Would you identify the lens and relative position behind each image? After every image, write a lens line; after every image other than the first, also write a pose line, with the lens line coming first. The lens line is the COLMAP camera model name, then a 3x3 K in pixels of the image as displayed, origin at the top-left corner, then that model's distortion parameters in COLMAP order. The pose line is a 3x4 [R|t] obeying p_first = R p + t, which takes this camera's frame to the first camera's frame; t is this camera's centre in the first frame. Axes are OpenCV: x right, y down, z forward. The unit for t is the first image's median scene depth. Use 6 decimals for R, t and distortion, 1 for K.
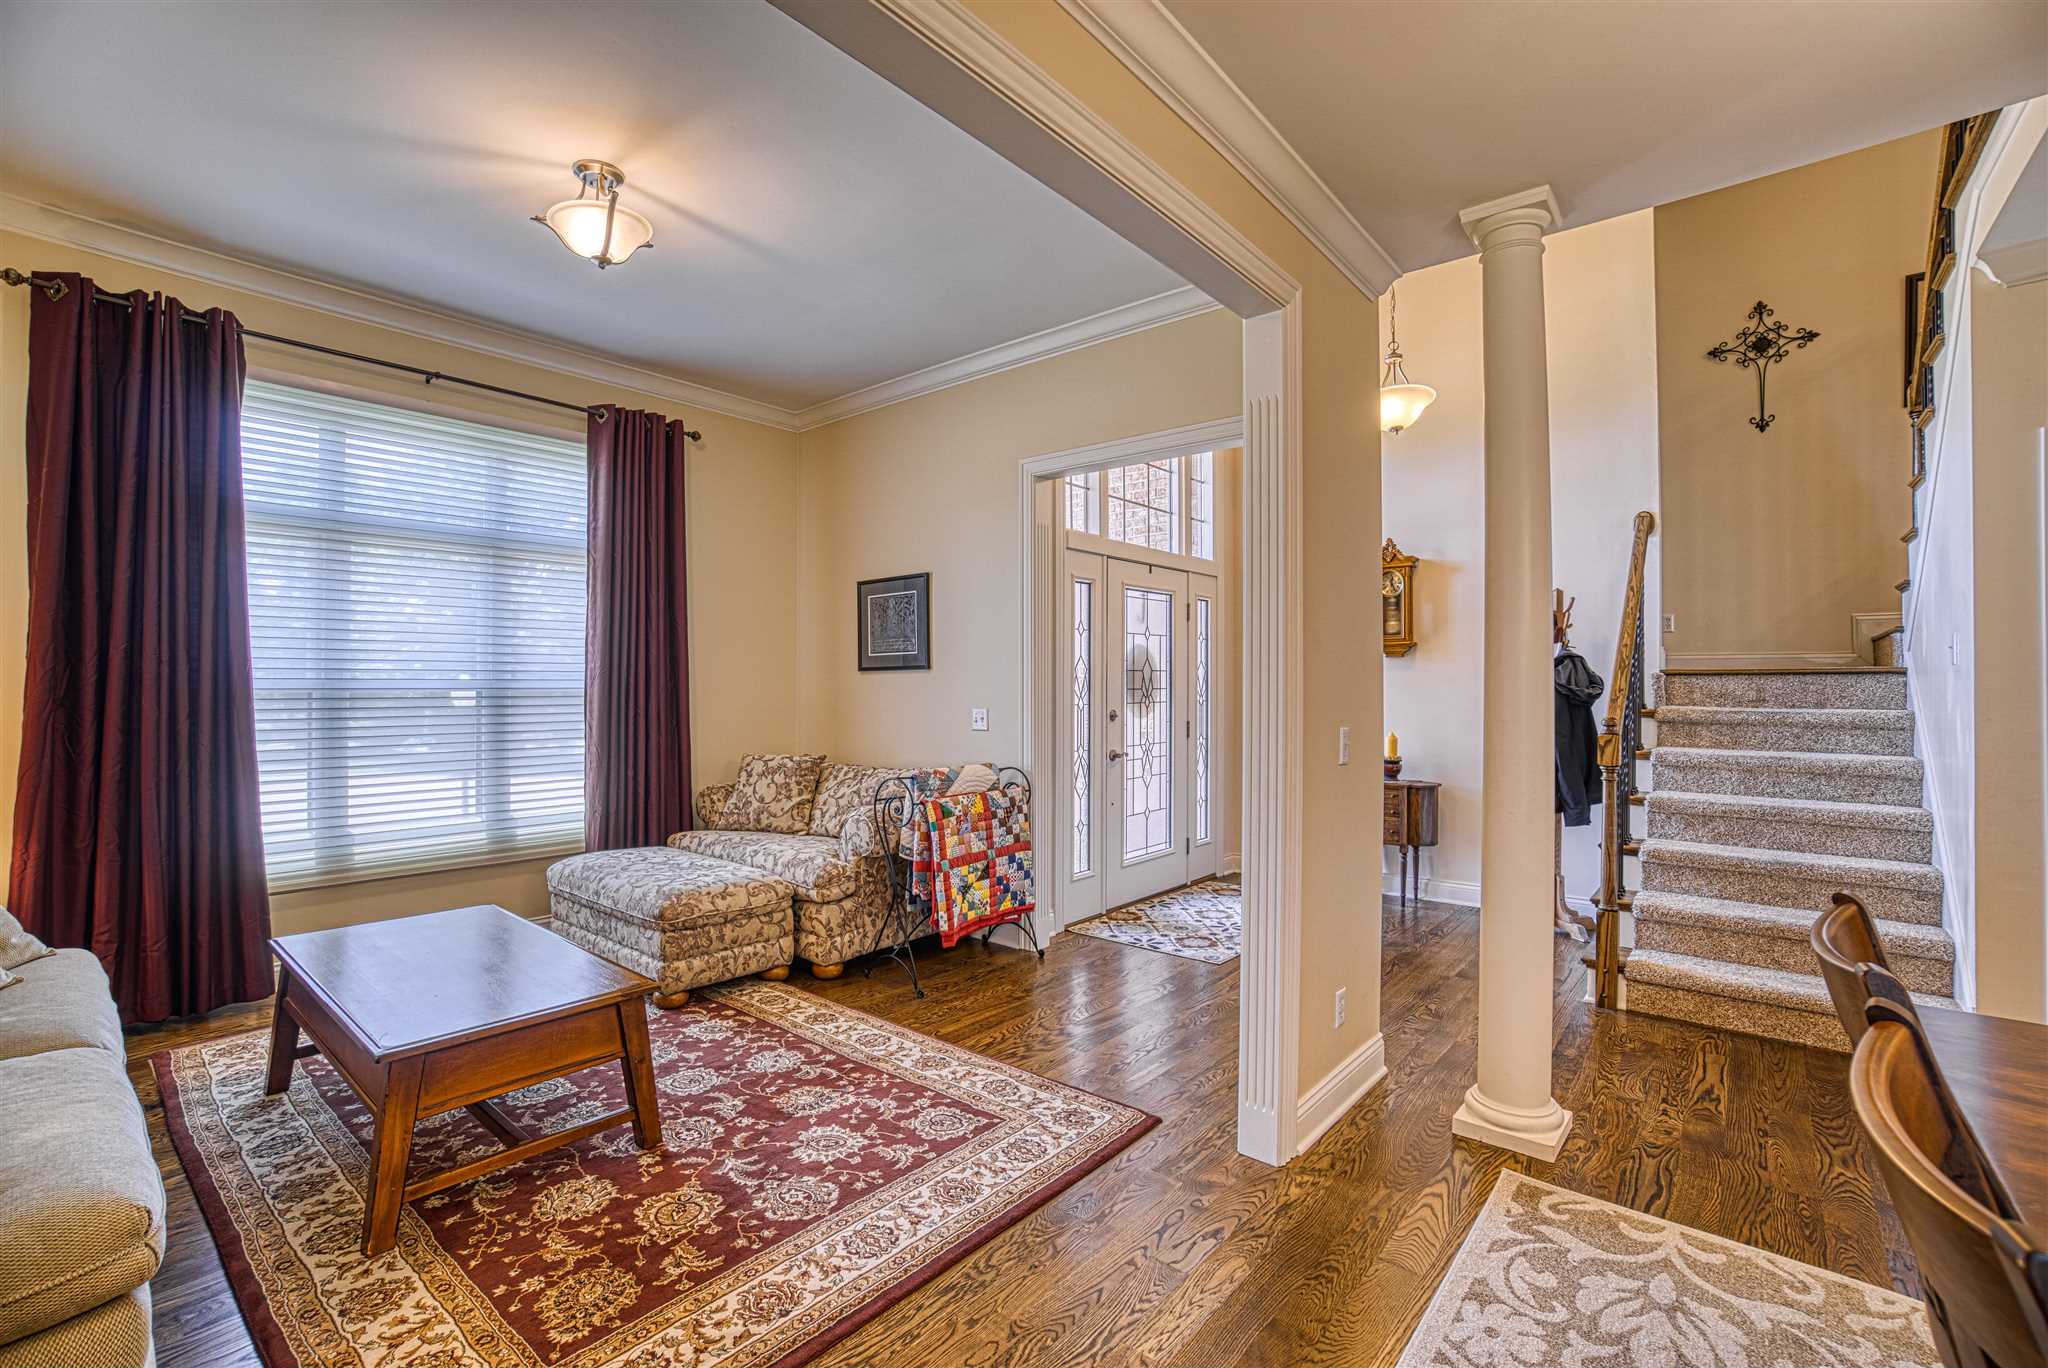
lens RADIAL K [[897.6, 0, 1011.0], [0, 897.6, 672.7], [0, 0, 1]] dist [-0.058337, 0.020175]
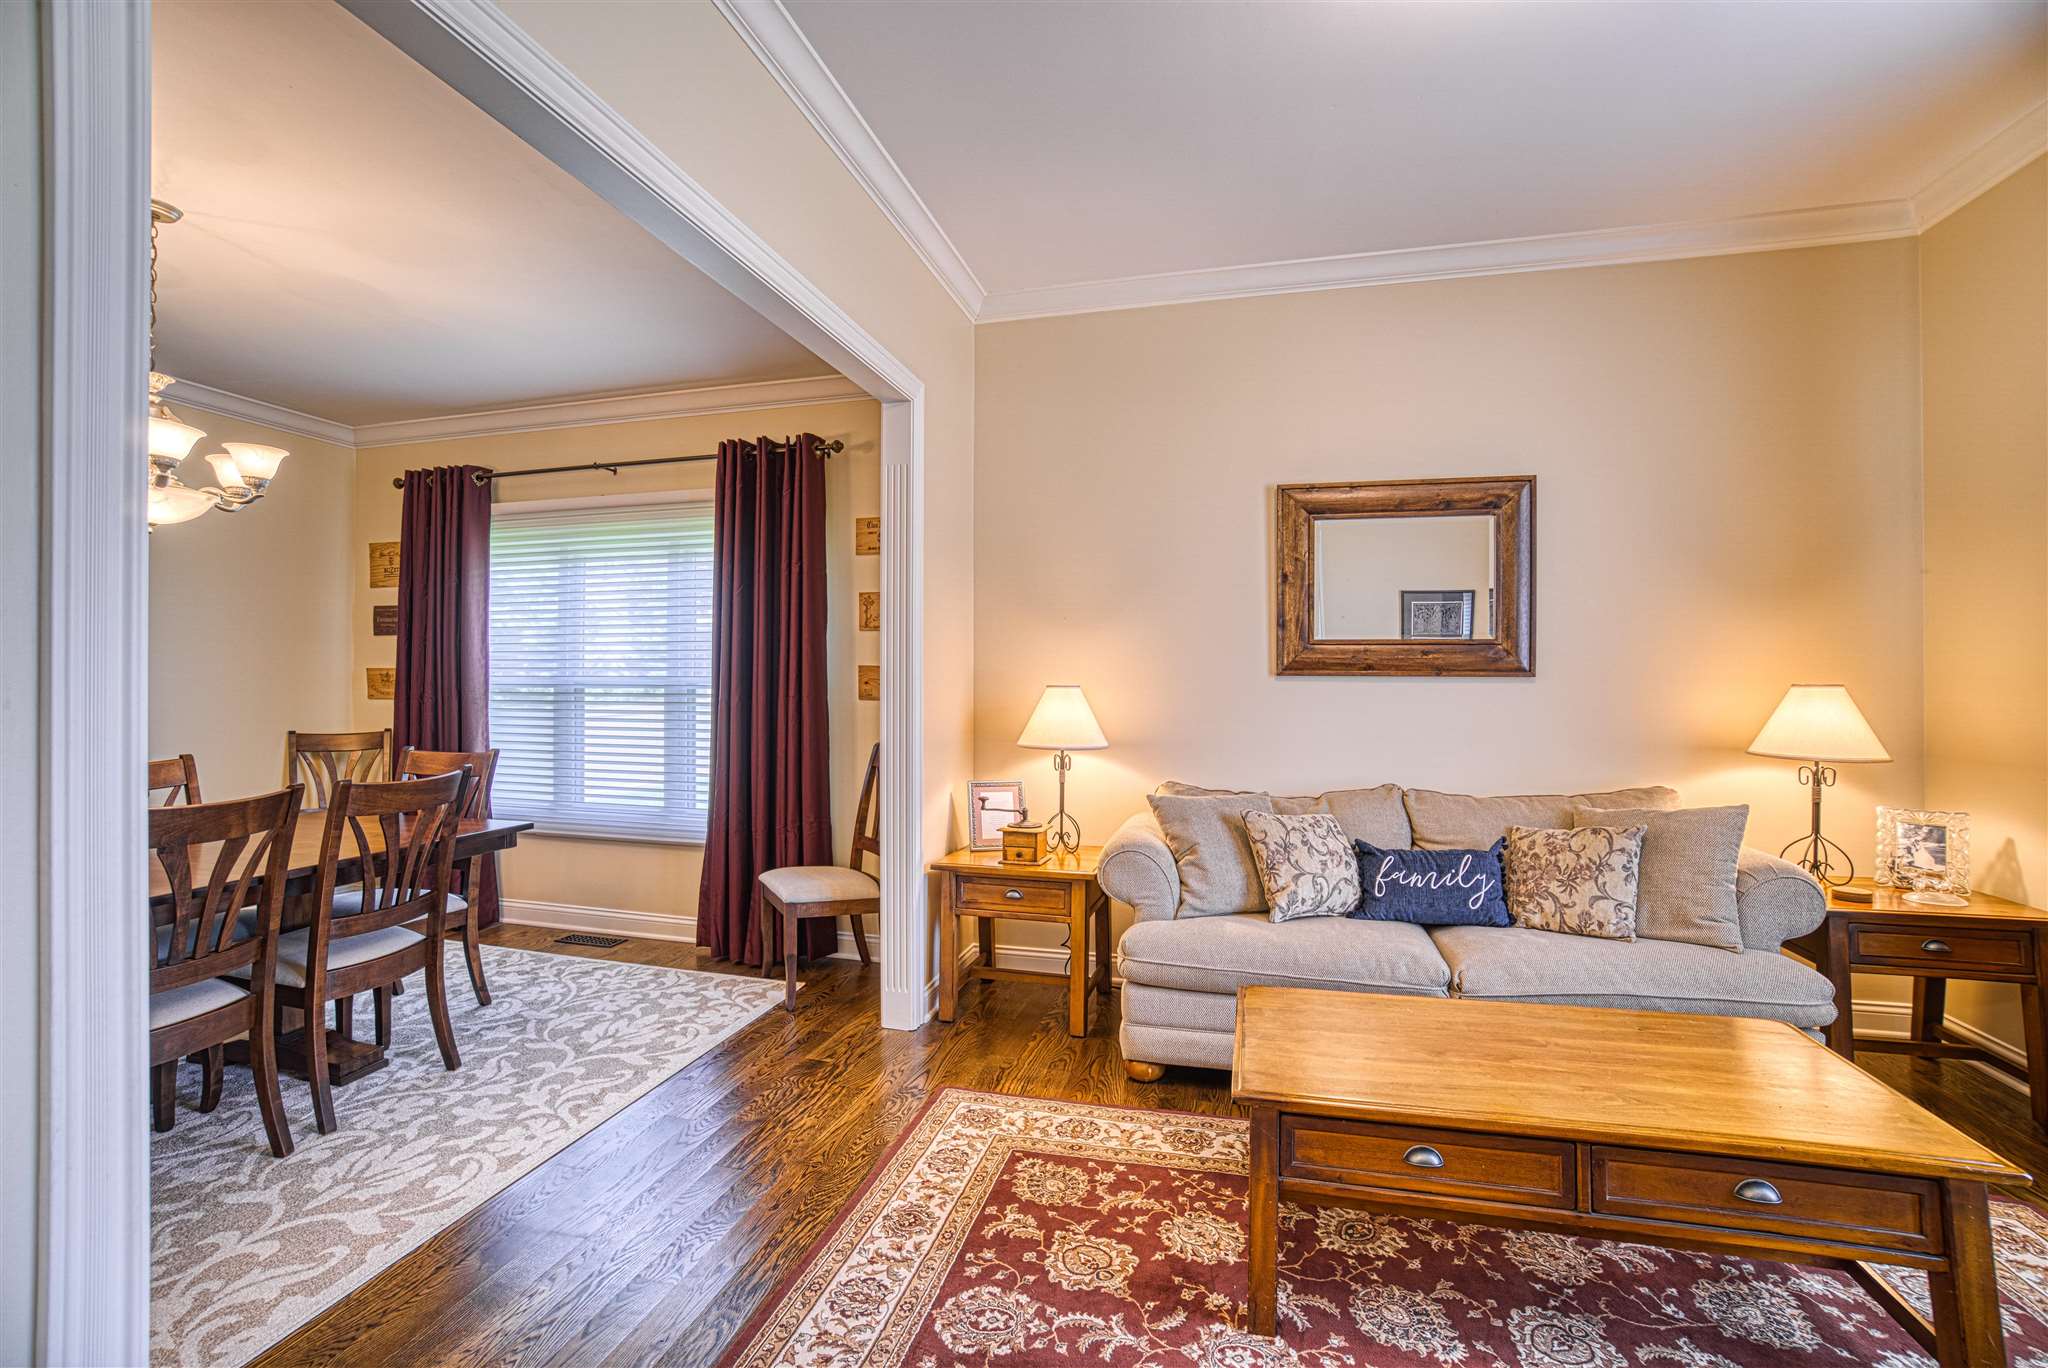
lens RADIAL K [[897.6, 0, 1021.2], [0, 897.6, 685.4], [0, 0, 1]] dist [-0.058337, 0.020175]
pose [[-0.899490, -0.004085, -0.436923, 0.043506], [0.003194, 0.999868, -0.015924, 0.020130], [0.436930, -0.015719, -0.899358, 0.979624]]
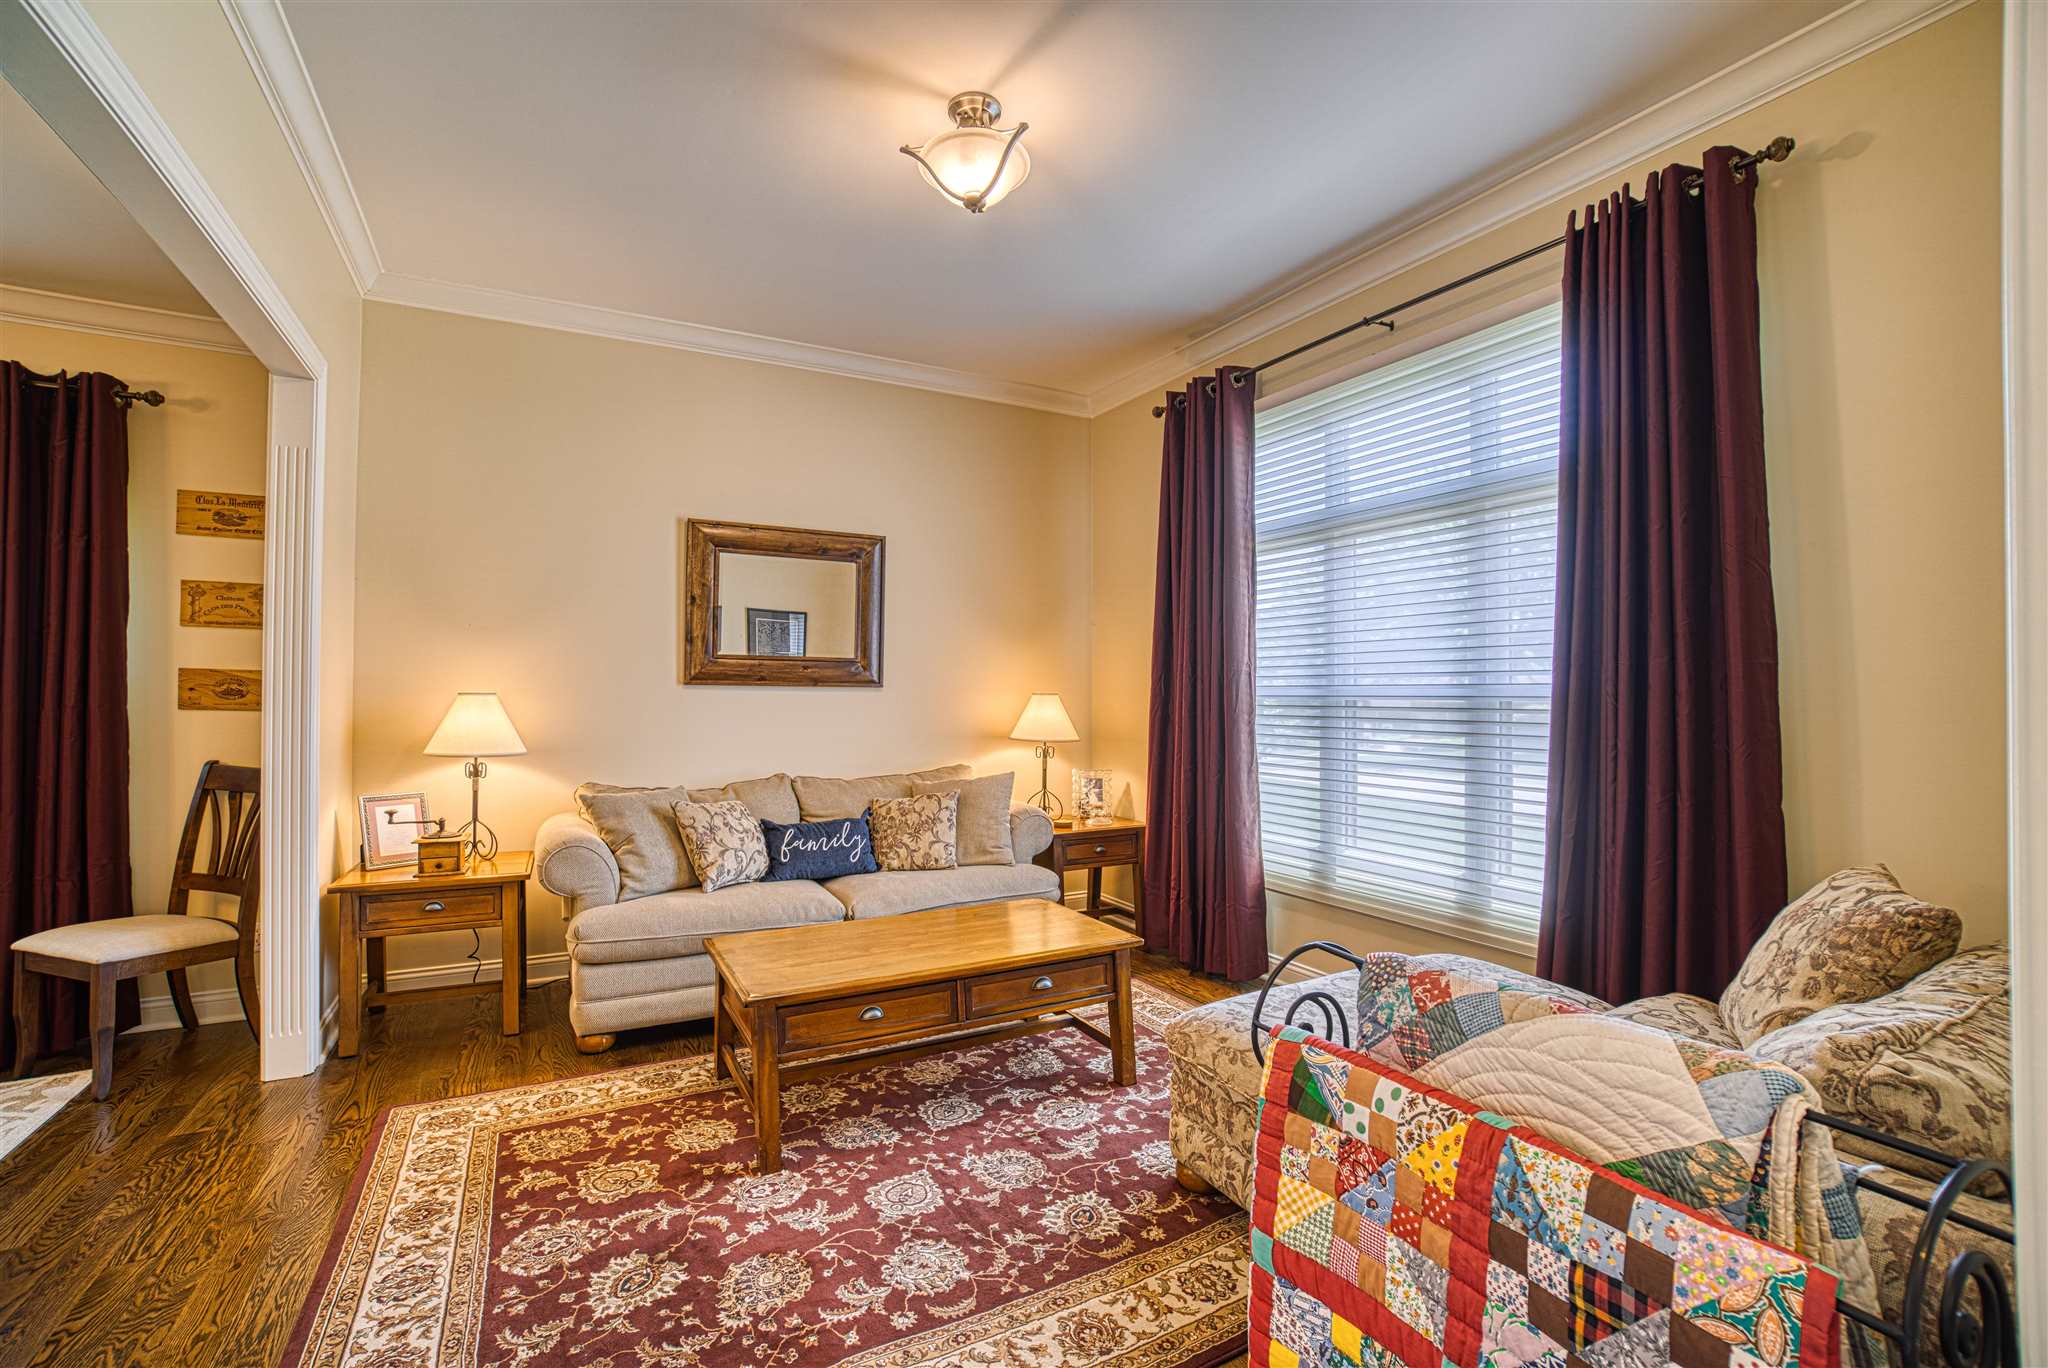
lens RADIAL K [[897.6, 0, 1024.6], [0, 897.6, 681.3], [0, 0, 1]] dist [-0.058337, 0.020175]
pose [[-0.355108, -0.015795, -0.934692, 0.246692], [0.009678, 0.999742, -0.020571, 0.017832], [0.934775, -0.016350, -0.354863, 1.013577]]
